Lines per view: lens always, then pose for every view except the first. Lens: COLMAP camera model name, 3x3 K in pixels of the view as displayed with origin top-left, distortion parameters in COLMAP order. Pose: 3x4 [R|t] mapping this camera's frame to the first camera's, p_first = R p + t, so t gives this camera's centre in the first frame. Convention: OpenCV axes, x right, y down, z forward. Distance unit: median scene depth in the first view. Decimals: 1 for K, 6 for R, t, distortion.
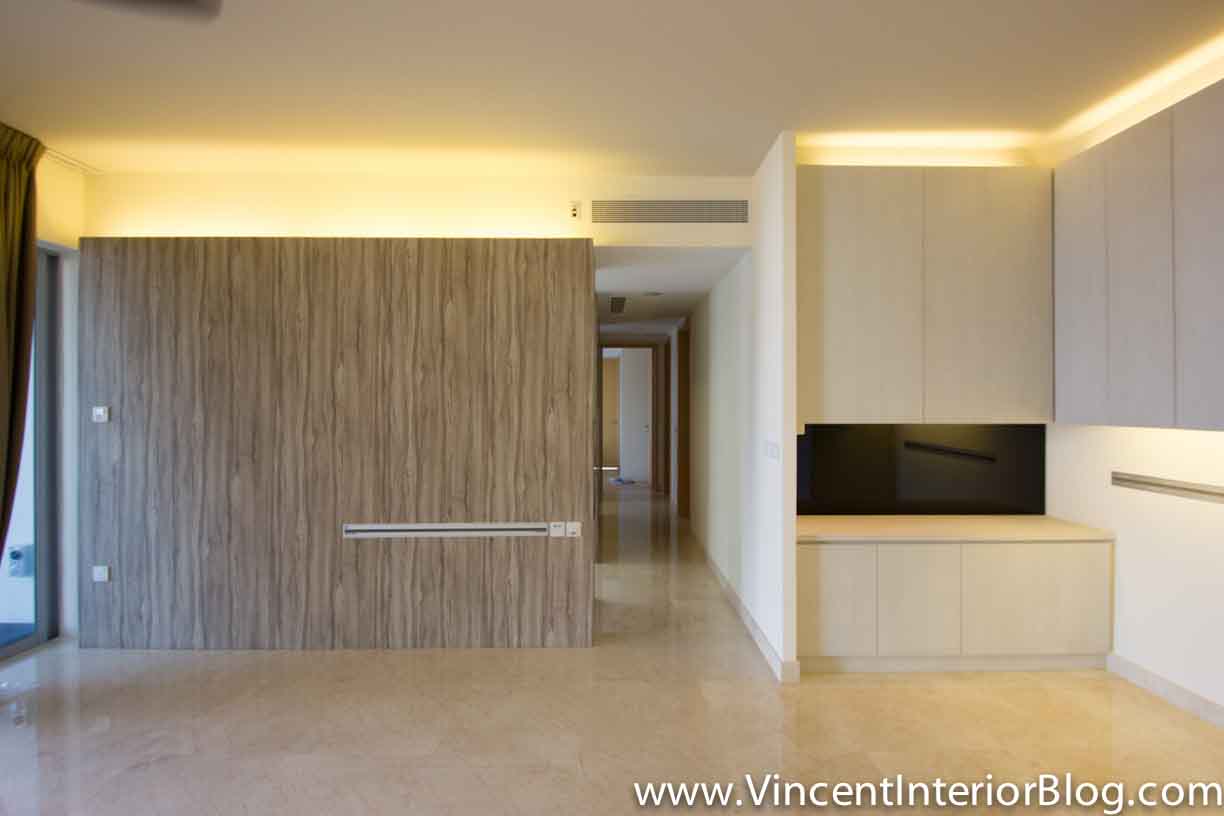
lens RADIAL K [[568.8, 0, 608.6], [0, 568.8, 400.2], [0, 0, 1]] dist [-0.000299, -0.000293]
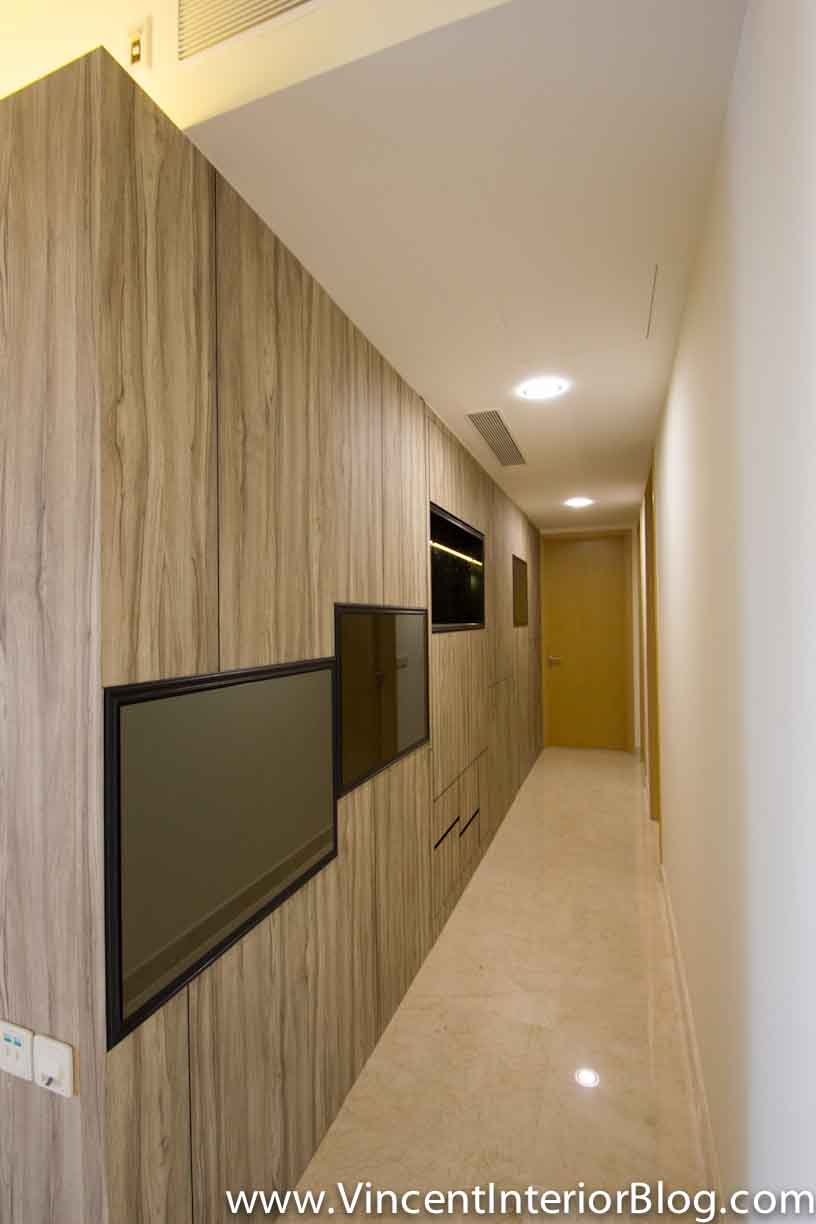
lens RADIAL K [[568.8, 0, 408.0], [0, 568.8, 612.0], [0, 0, 1]] dist [-0.000299, -0.000293]
pose [[0.937594, -0.016549, -0.347338, 0.209855], [0.012753, 0.999831, -0.013211, 0.003562], [0.347498, 0.007957, 0.937647, 0.789395]]
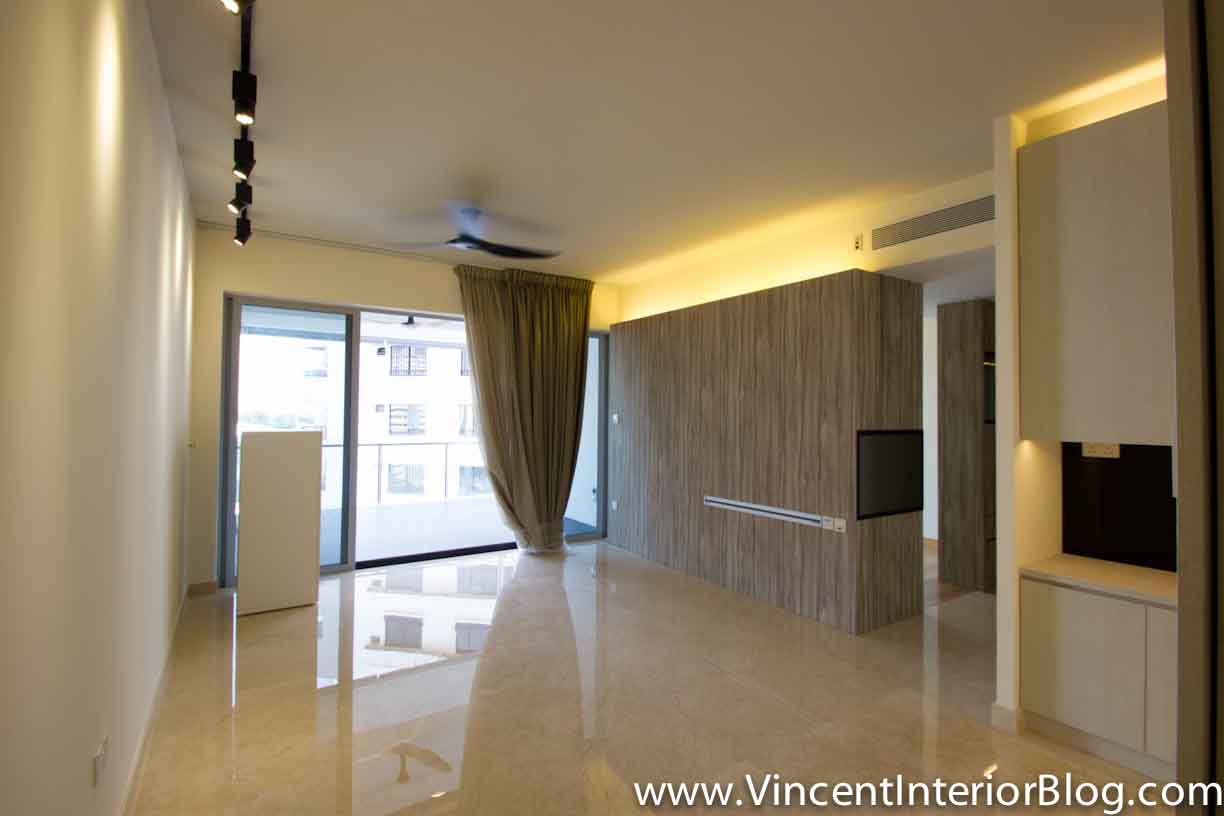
lens RADIAL K [[568.8, 0, 608.6], [0, 568.8, 400.2], [0, 0, 1]] dist [-0.000299, -0.000293]
pose [[0.532832, -0.013735, -0.846110, 0.658406], [-0.009049, 0.999719, -0.021928, 0.005175], [0.846173, 0.019341, 0.532557, -0.005708]]
